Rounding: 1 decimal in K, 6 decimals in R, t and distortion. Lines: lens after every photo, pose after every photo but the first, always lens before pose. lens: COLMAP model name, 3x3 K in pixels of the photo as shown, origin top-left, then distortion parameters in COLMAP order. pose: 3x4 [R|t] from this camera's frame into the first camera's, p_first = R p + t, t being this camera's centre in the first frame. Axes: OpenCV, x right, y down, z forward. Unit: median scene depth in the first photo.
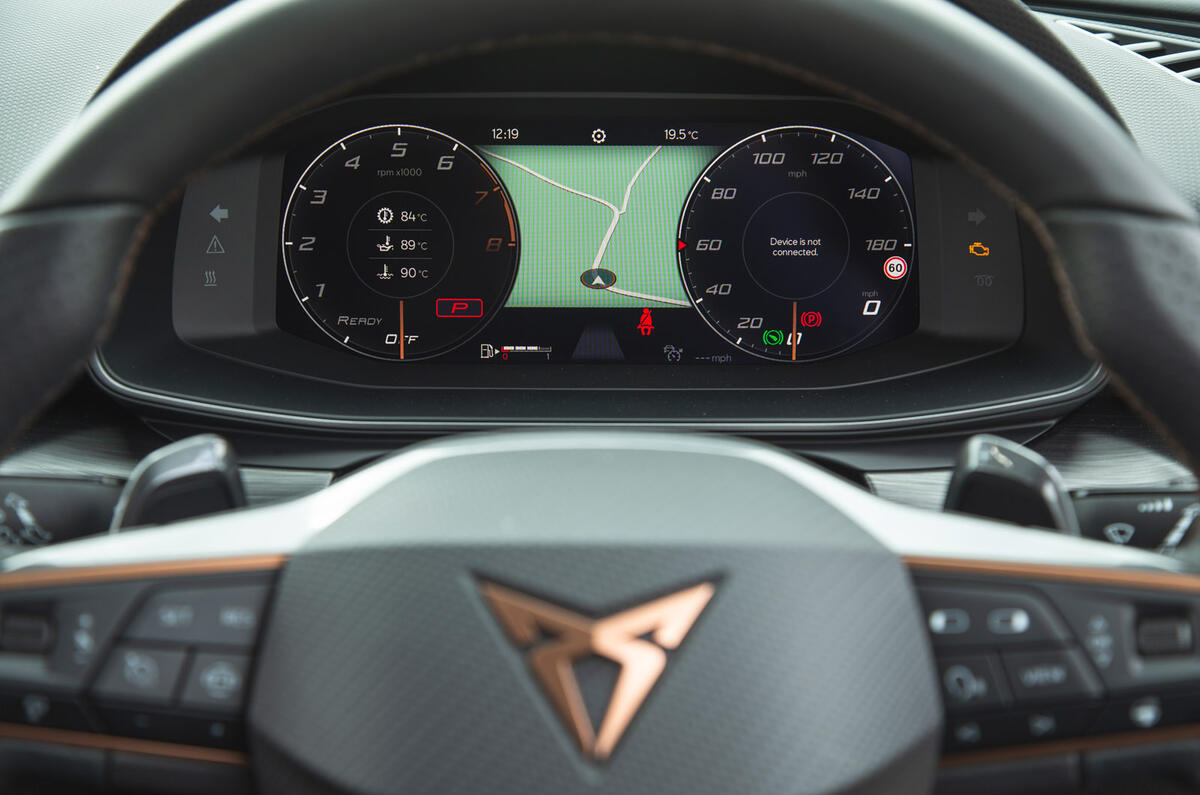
lens RADIAL K [[2226.6, 0, 595.7], [0, 2226.6, 400.0], [0, 0, 1]] dist [0.216326, 0.000000]
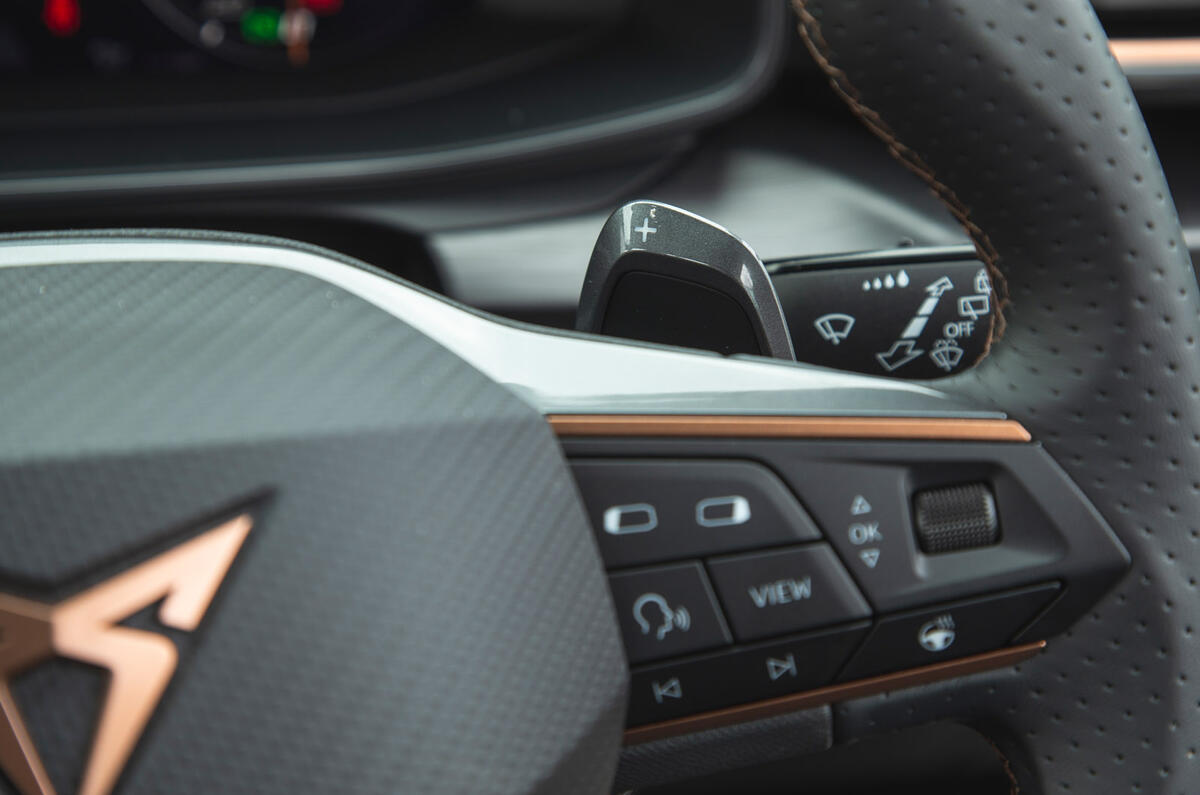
lens RADIAL K [[2642.0, 0, 600.7], [0, 2642.0, 399.4], [0, 0, 1]] dist [0.372441, 0.000000]
pose [[0.972382, -0.083027, 0.218126, -0.008431], [0.052569, 0.988483, 0.141907, -0.039055], [-0.227396, -0.126521, 0.965548, 0.291906]]
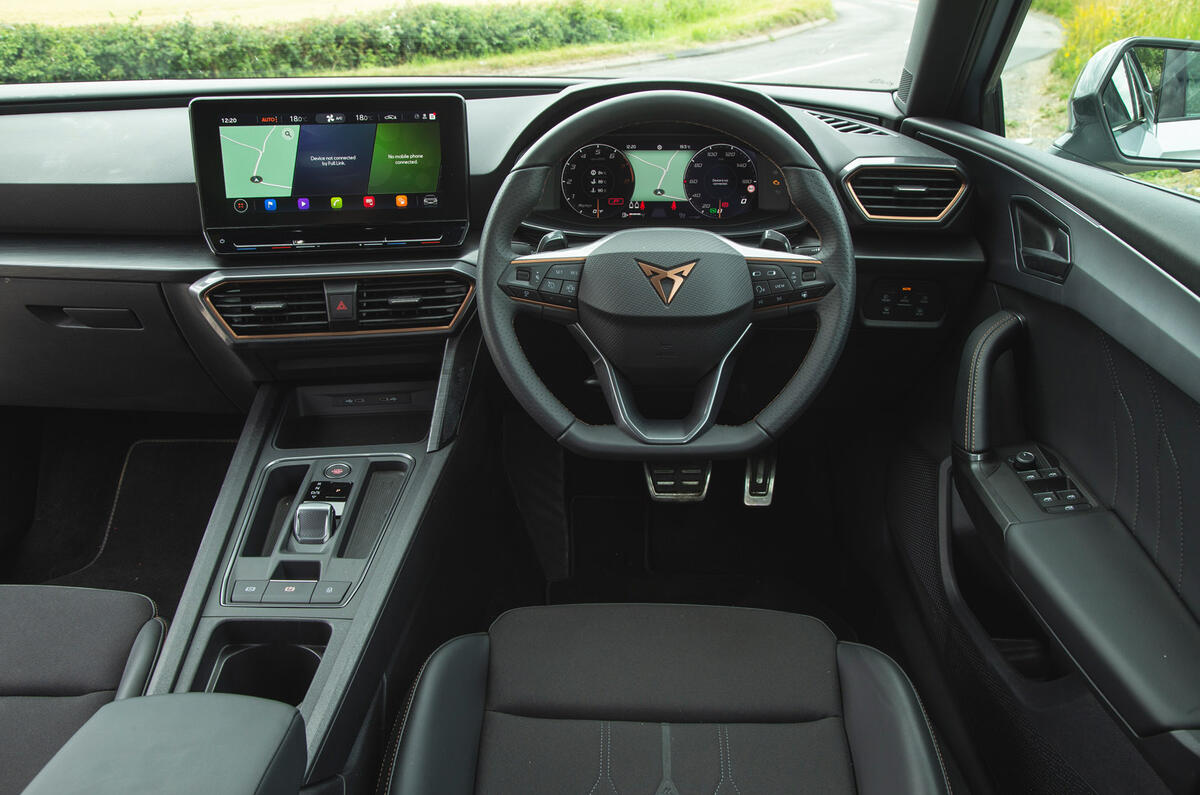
lens RADIAL K [[1091.2, 0, 604.3], [0, 1091.2, 401.2], [0, 0, 1]] dist [-0.019197, 0.000000]
pose [[0.999746, 0.001445, -0.022507, -0.063413], [0.001025, 0.994005, 0.109330, 0.110881], [0.022530, -0.109325, 0.993751, -0.906797]]
